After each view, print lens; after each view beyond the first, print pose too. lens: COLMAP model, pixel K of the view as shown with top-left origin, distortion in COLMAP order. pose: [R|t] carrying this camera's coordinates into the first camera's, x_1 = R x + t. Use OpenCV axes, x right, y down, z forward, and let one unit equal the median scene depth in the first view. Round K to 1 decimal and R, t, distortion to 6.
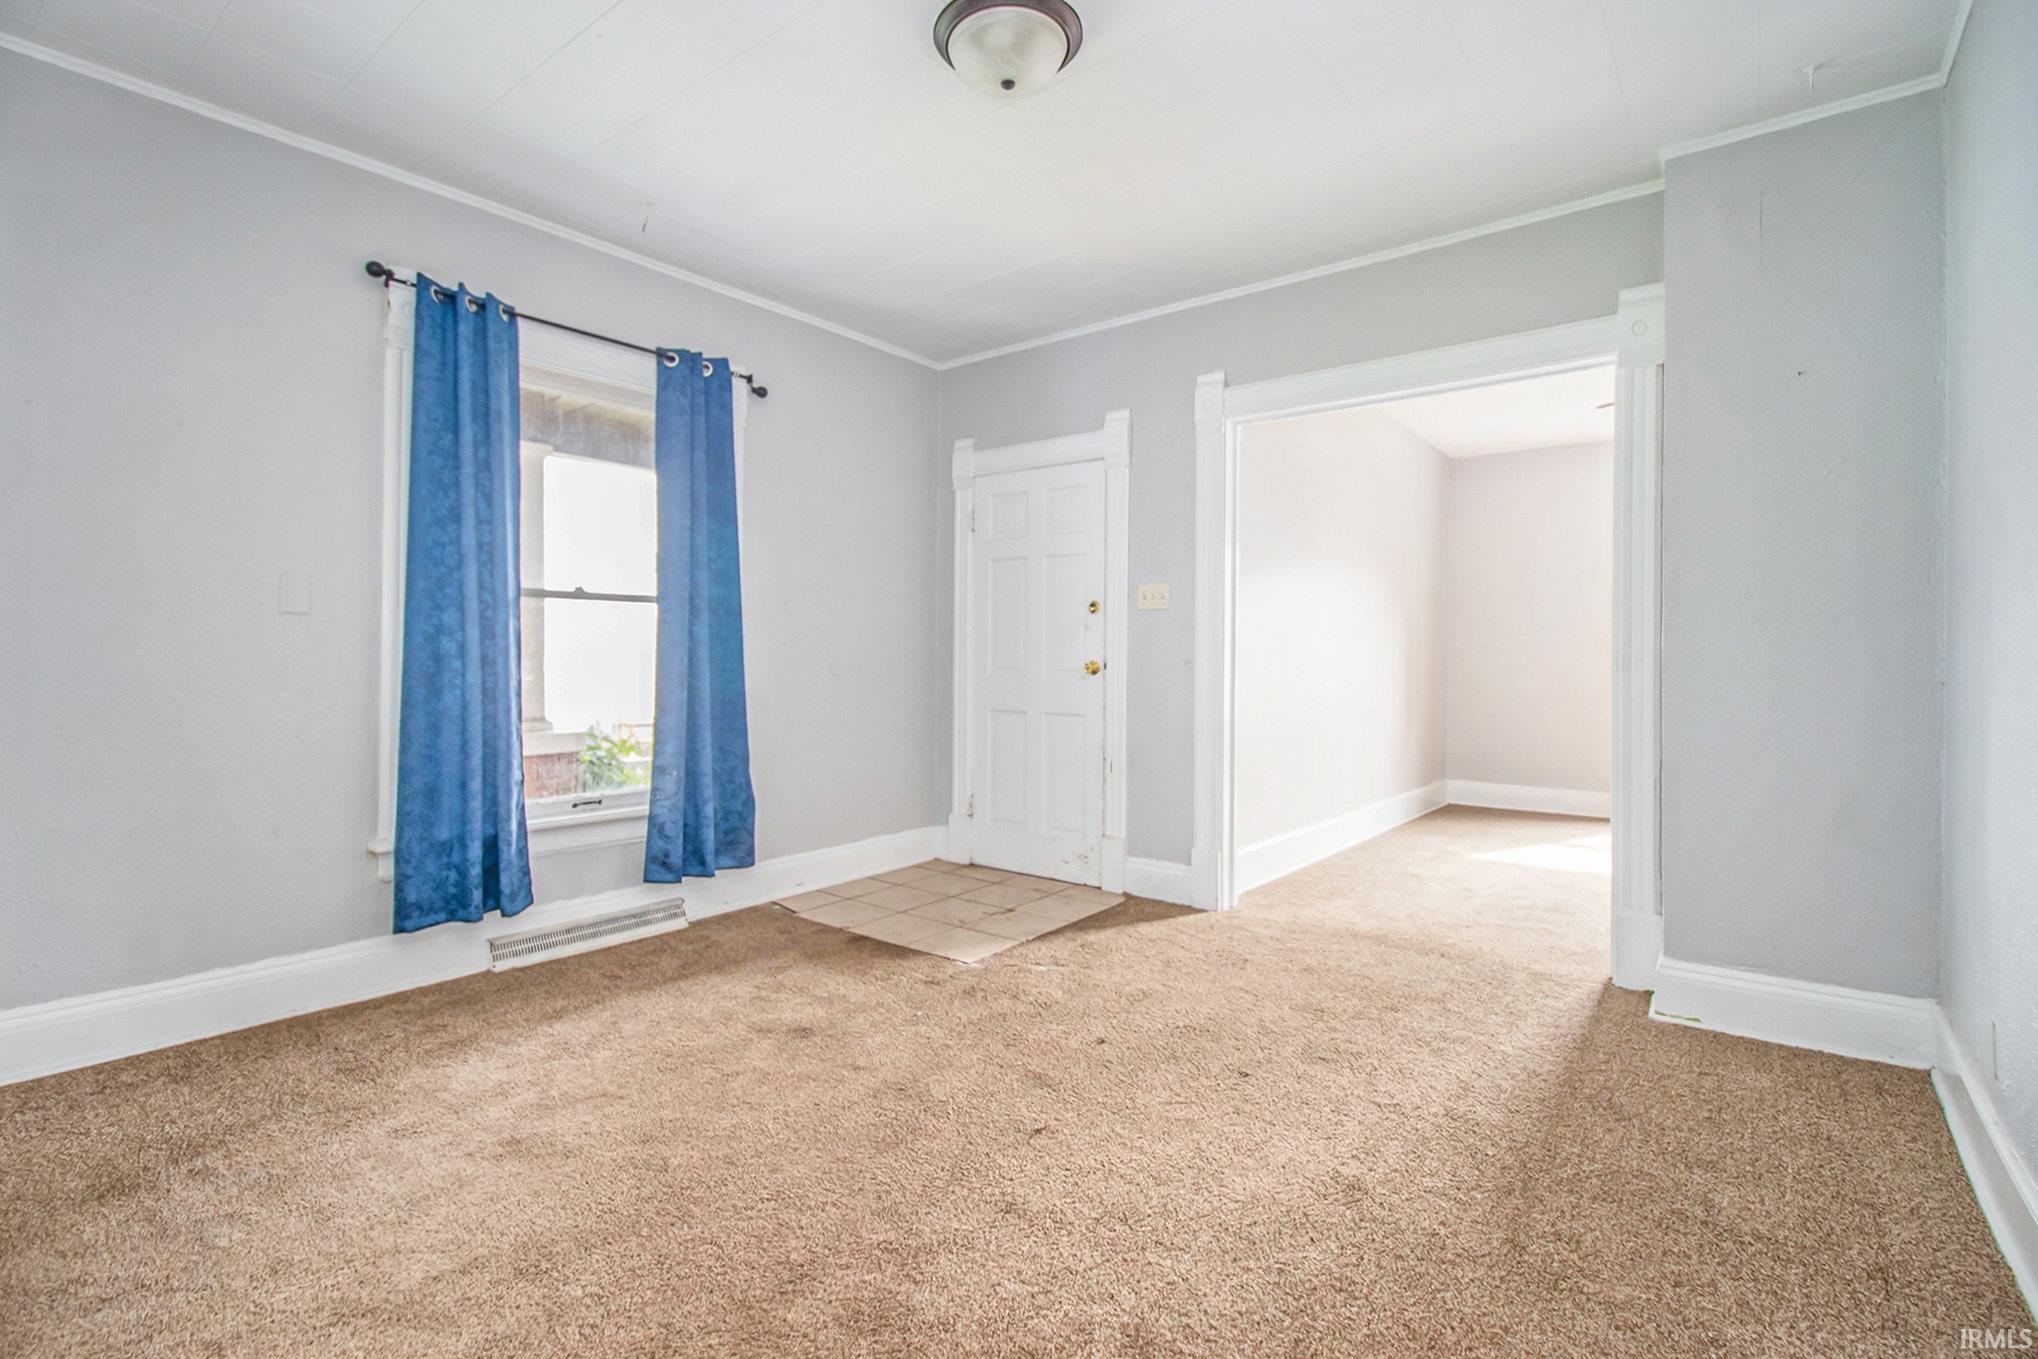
lens RADIAL K [[948.8, 0, 1019.0], [0, 948.8, 677.8], [0, 0, 1]] dist [0.001254, 0.000262]
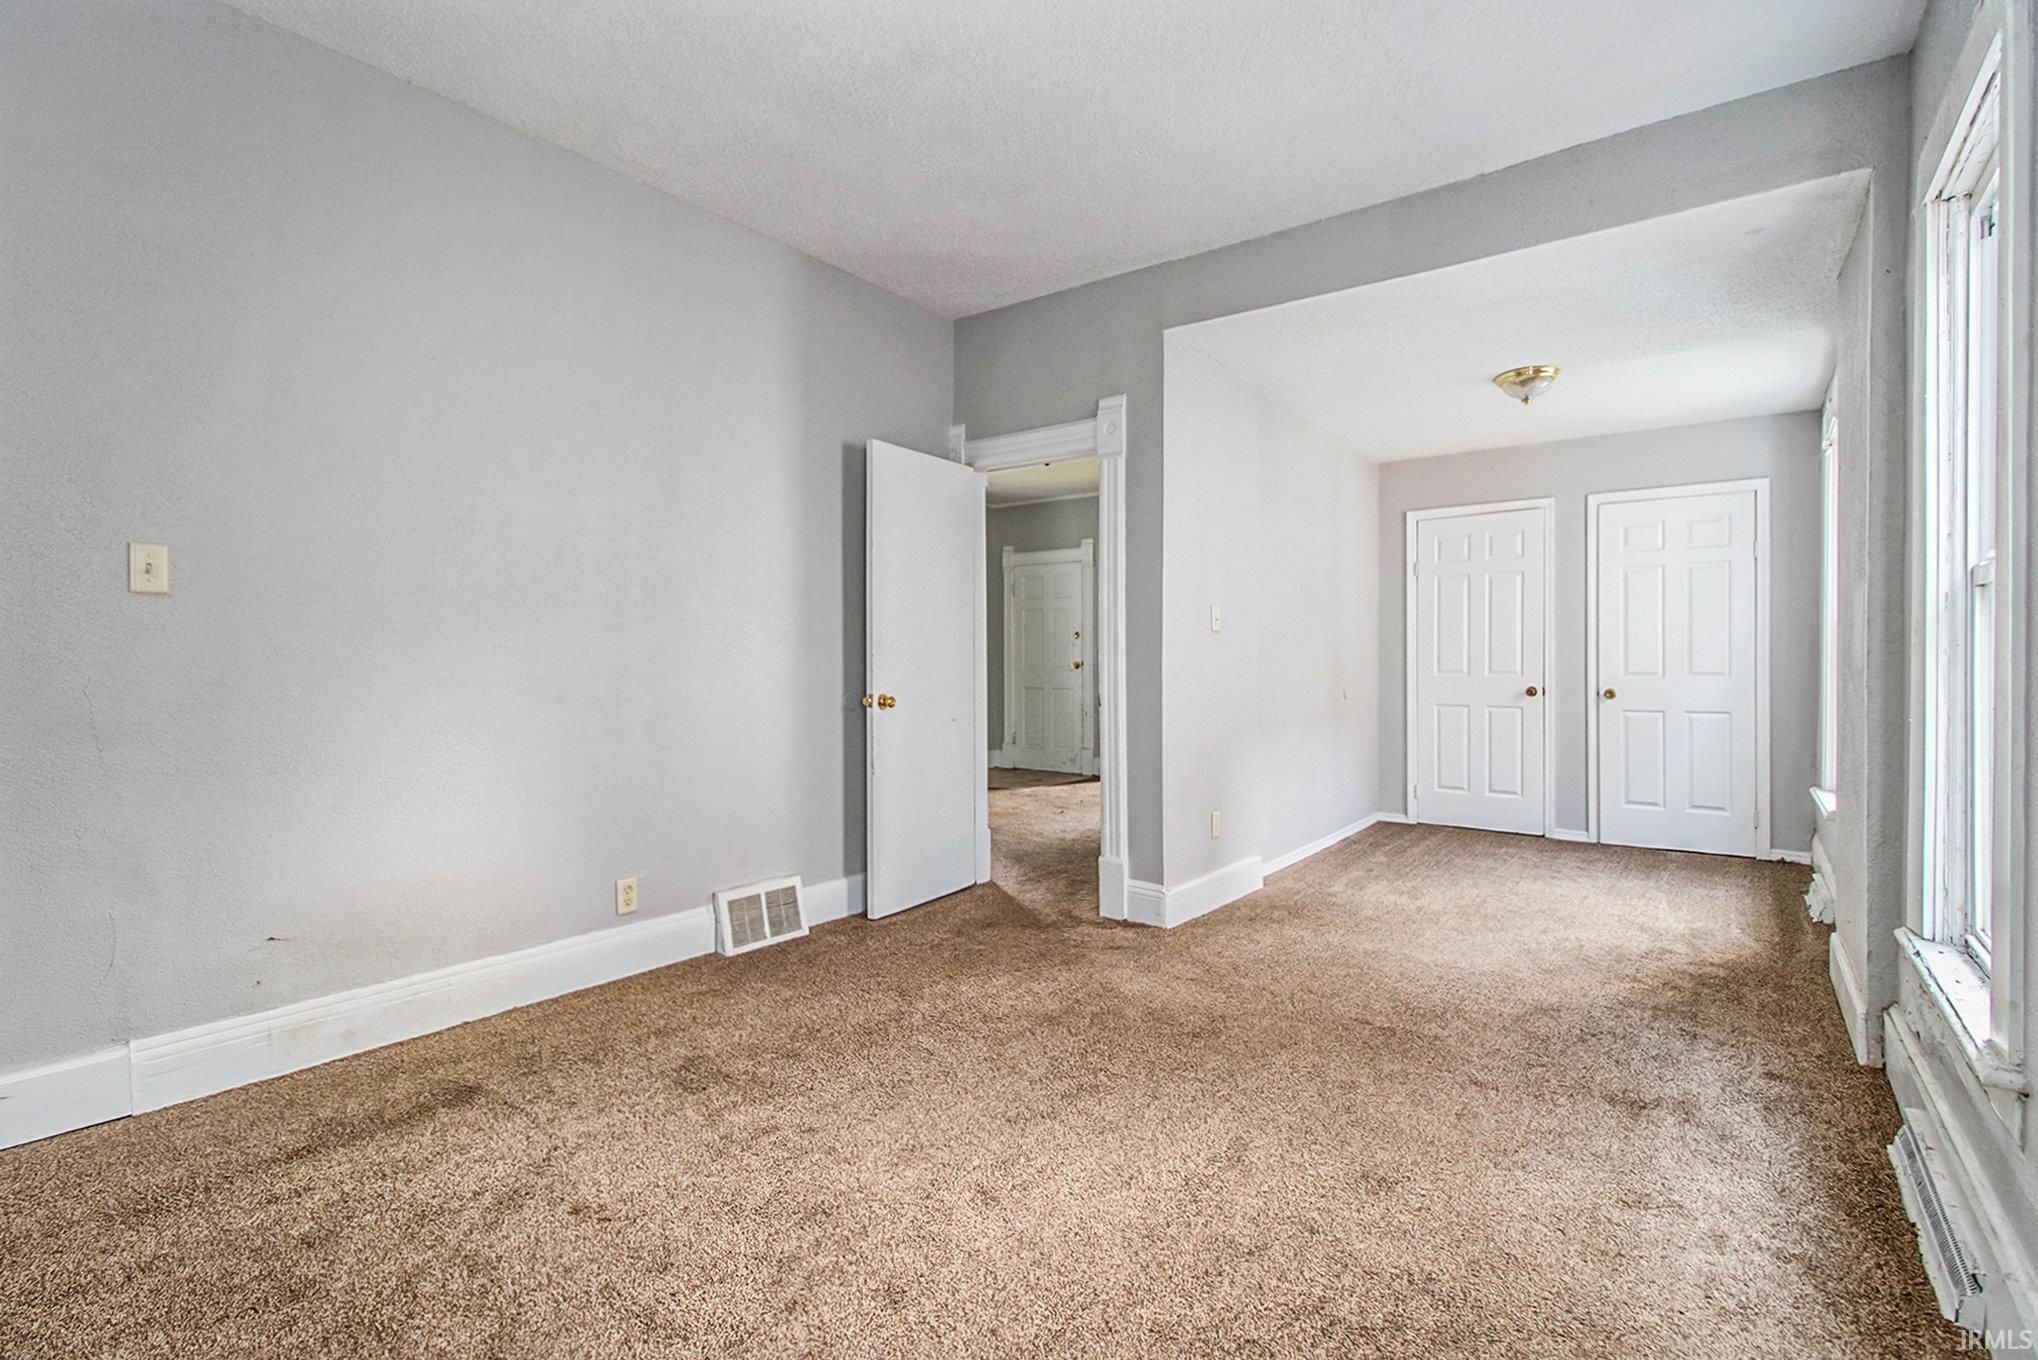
lens RADIAL K [[948.8, 0, 1021.7], [0, 948.8, 673.6], [0, 0, 1]] dist [0.001254, 0.000262]
pose [[0.999709, -0.005058, 0.023598, -0.079020], [0.005303, 0.999932, -0.010350, 0.023847], [-0.023544, 0.010472, 0.999668, -0.912083]]
